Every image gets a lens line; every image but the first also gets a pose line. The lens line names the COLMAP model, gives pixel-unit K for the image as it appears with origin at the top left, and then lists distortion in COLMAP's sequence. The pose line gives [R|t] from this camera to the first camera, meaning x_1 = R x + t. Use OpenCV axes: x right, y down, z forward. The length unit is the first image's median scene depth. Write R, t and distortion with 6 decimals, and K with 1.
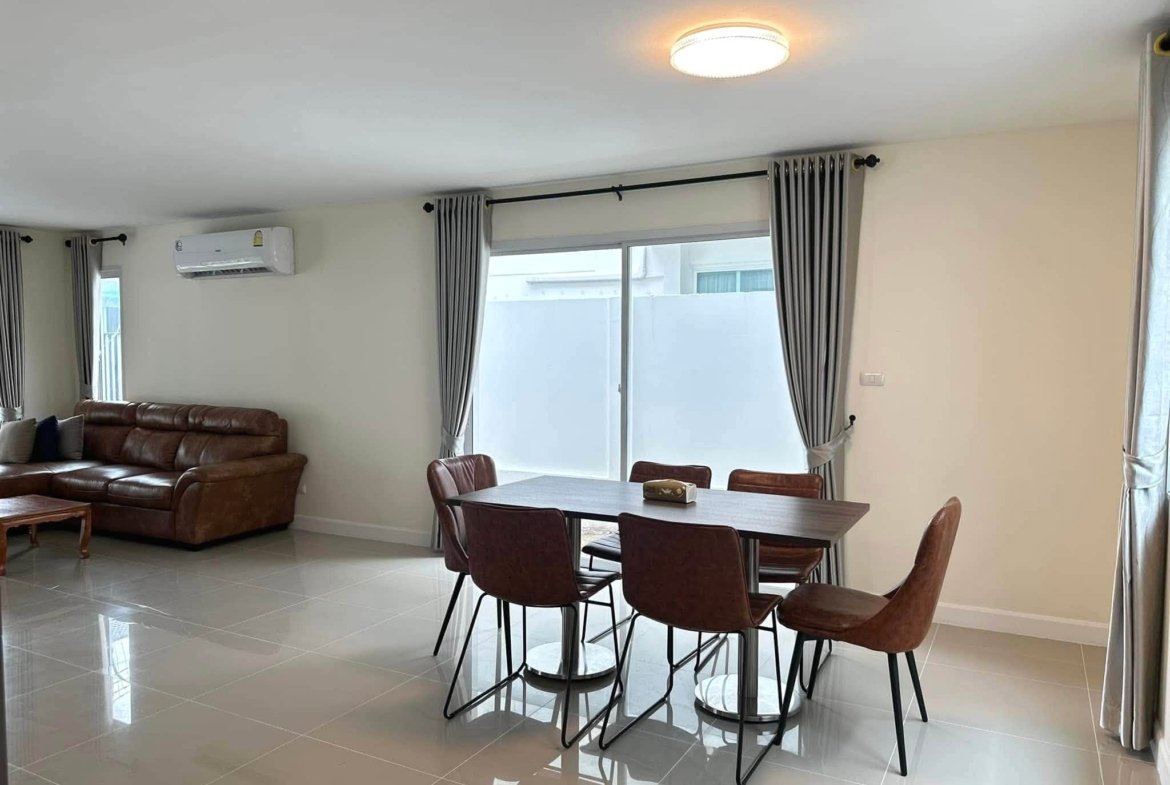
lens RADIAL K [[838.7, 0, 585.0], [0, 838.7, 392.5], [0, 0, 1]] dist [0.064390, -0.144671]
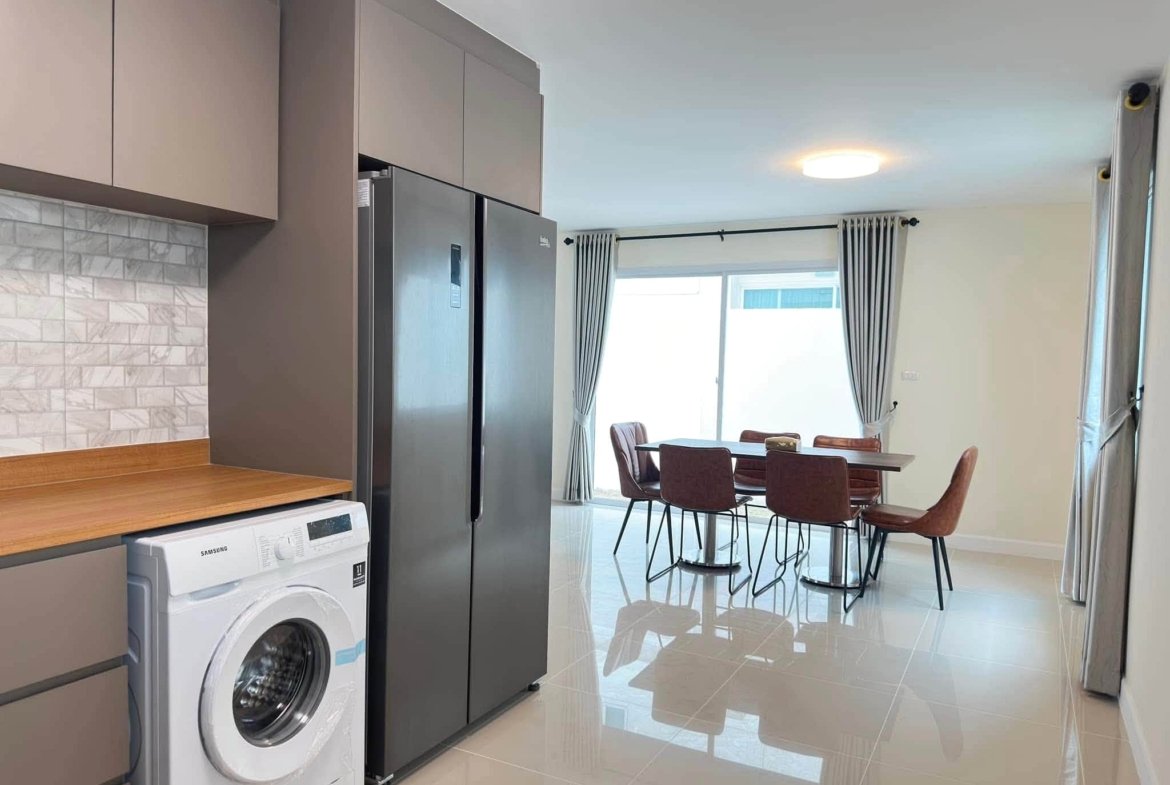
lens RADIAL K [[787.9, 0, 585.0], [0, 787.9, 392.5], [0, 0, 1]] dist [-0.000213, -0.103809]
pose [[0.999485, 0.021567, -0.023755, -0.172694], [-0.021628, 0.999763, -0.002334, 0.027583], [0.023699, 0.002846, 0.999715, -0.325245]]
